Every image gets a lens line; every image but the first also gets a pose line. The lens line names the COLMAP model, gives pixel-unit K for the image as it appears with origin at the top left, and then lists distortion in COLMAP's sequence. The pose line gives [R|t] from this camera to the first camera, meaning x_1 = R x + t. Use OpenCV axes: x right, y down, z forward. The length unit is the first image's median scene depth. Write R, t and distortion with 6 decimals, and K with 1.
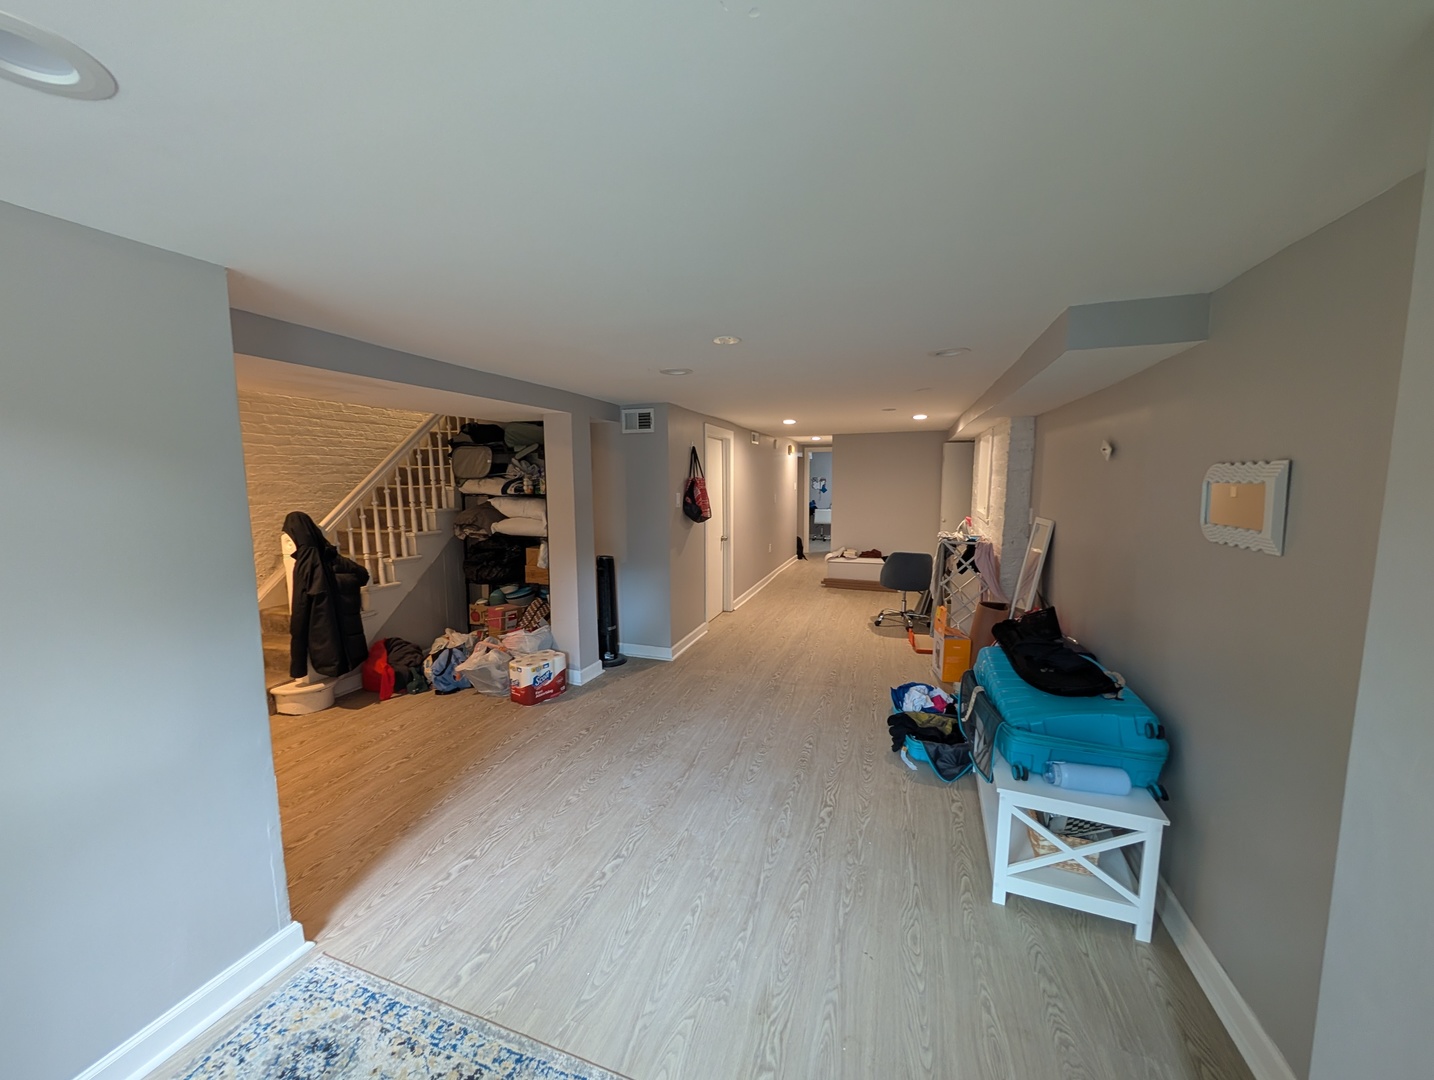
lens RADIAL K [[548.4, 0, 715.8], [0, 548.4, 523.9], [0, 0, 1]] dist [0.000102, 0.000031]
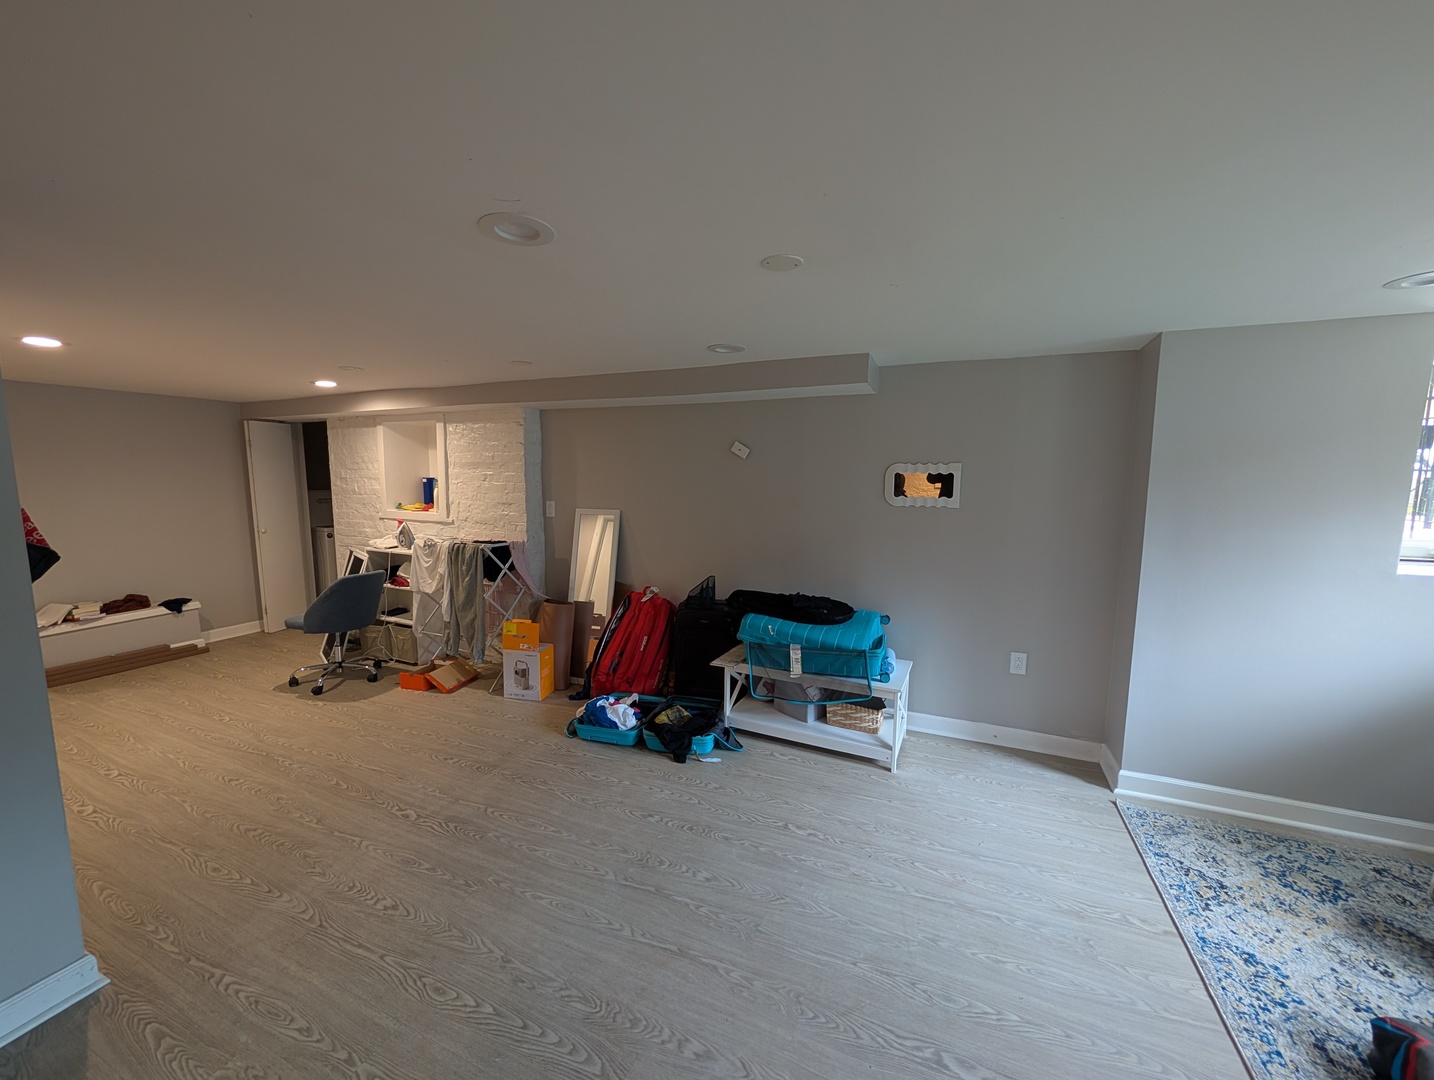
lens RADIAL K [[540.9, 0, 712.4], [0, 540.9, 537.0], [0, 0, 1]] dist [-0.000672, 0.000023]
pose [[0.078928, -0.113129, 0.990440, -0.533536], [0.079298, 0.991104, 0.106885, -0.062442], [-0.993721, 0.070104, 0.087197, 0.825015]]
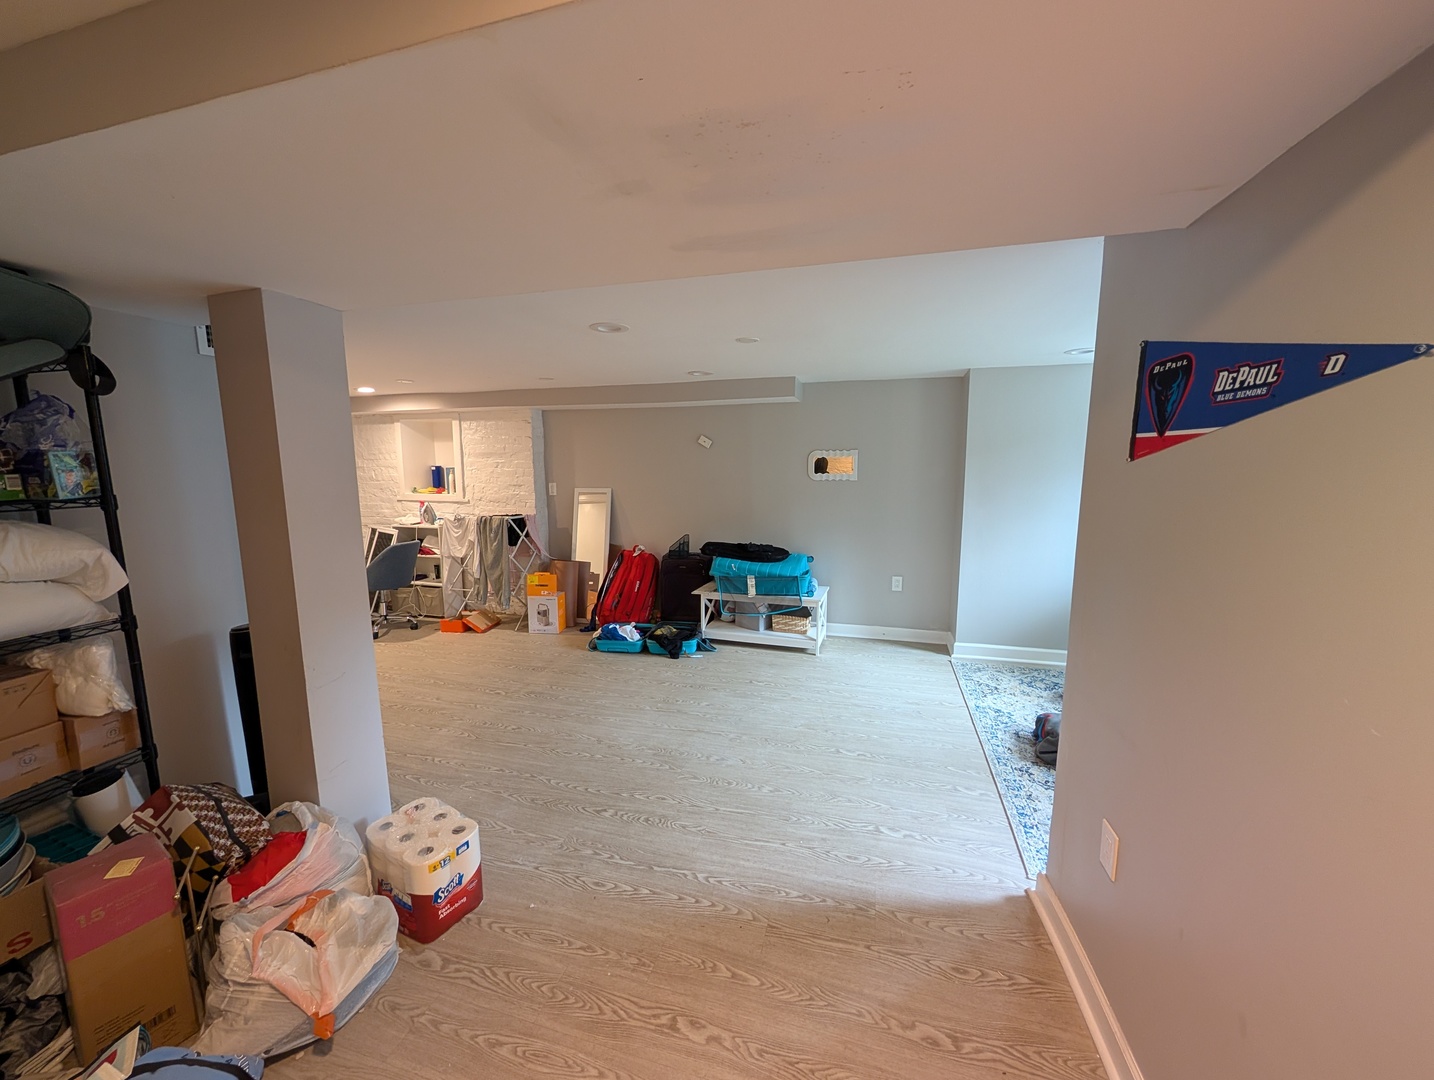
lens RADIAL K [[540.9, 0, 712.4], [0, 540.9, 537.0], [0, 0, 1]] dist [-0.000672, 0.000023]
pose [[-0.047222, -0.136123, 0.989566, -0.950428], [0.091548, 0.985912, 0.139989, -0.063050], [-0.994680, 0.097203, -0.034094, 0.910186]]
